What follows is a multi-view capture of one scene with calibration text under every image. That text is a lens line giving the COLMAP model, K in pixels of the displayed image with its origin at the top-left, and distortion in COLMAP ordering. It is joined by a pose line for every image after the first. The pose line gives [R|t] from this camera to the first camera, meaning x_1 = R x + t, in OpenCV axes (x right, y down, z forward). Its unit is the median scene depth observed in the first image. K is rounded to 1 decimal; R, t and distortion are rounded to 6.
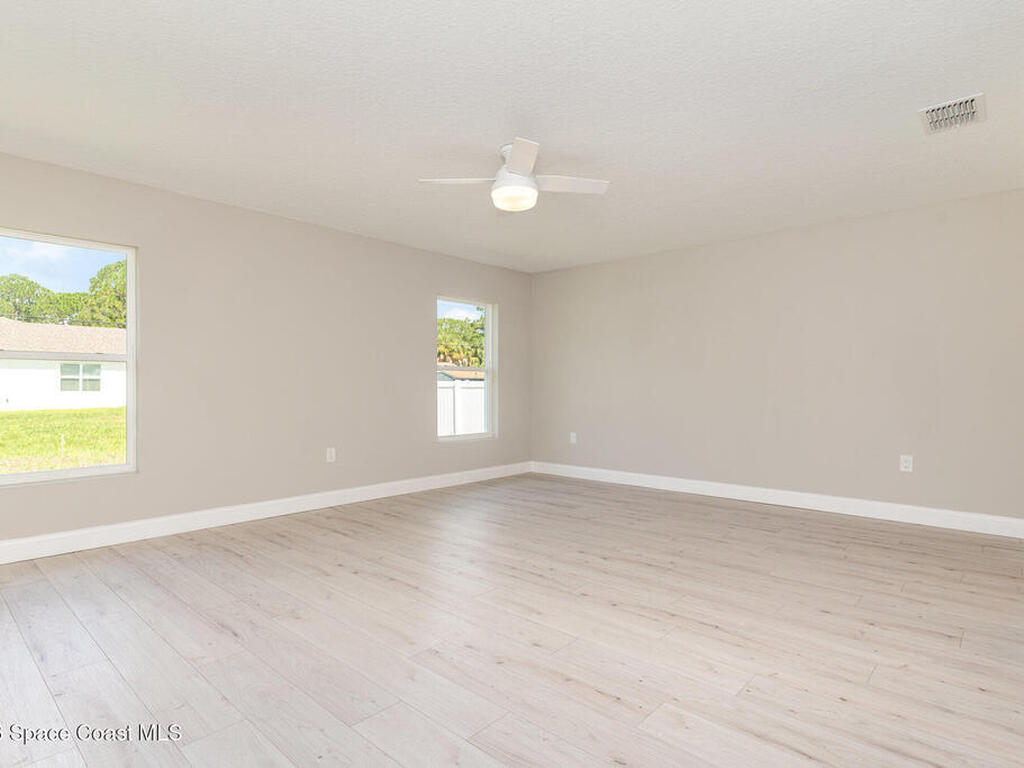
lens RADIAL K [[560.9, 0, 508.6], [0, 560.9, 381.2], [0, 0, 1]] dist [-0.026339, 0.000298]
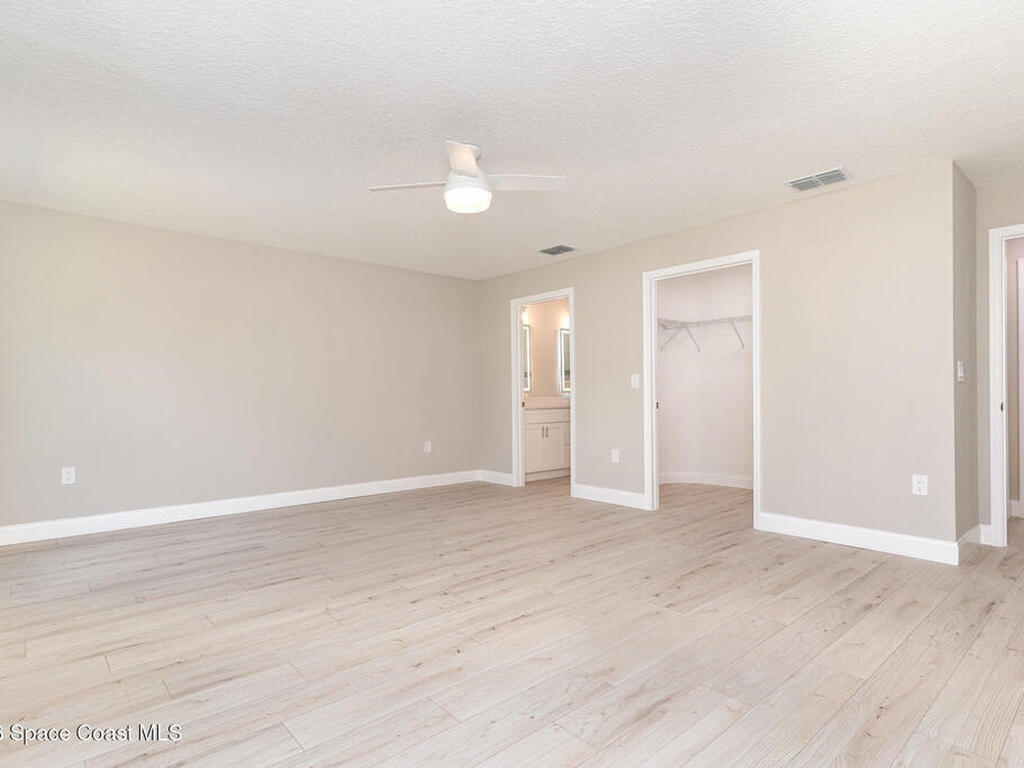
lens RADIAL K [[551.9, 0, 516.2], [0, 551.9, 385.8], [0, 0, 1]] dist [-0.004102, 0.000027]
pose [[0.098059, 0.012904, 0.995097, -0.963756], [-0.005761, 0.999907, -0.012399, 0.000157], [-0.995164, -0.004517, 0.098124, 0.824410]]
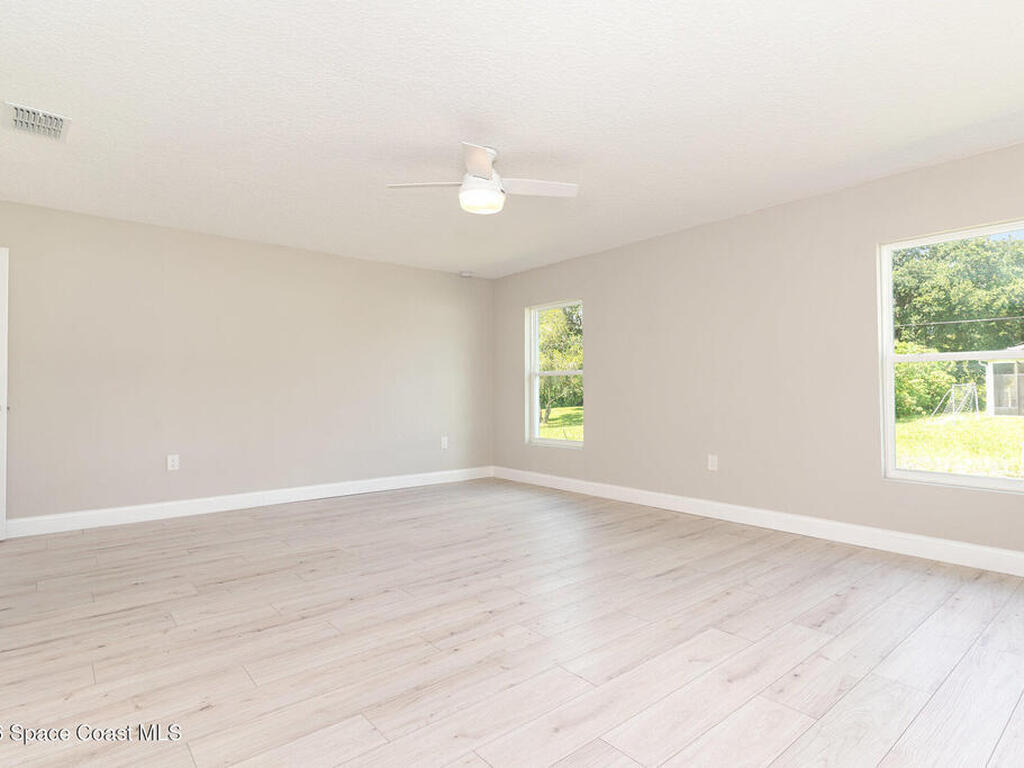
lens RADIAL K [[551.9, 0, 516.2], [0, 551.9, 385.8], [0, 0, 1]] dist [-0.004102, 0.000027]
pose [[-0.121077, -0.003728, -0.992636, 0.980256], [0.013271, 0.999898, -0.005374, 0.002087], [0.992554, -0.013824, -0.121015, 1.182078]]
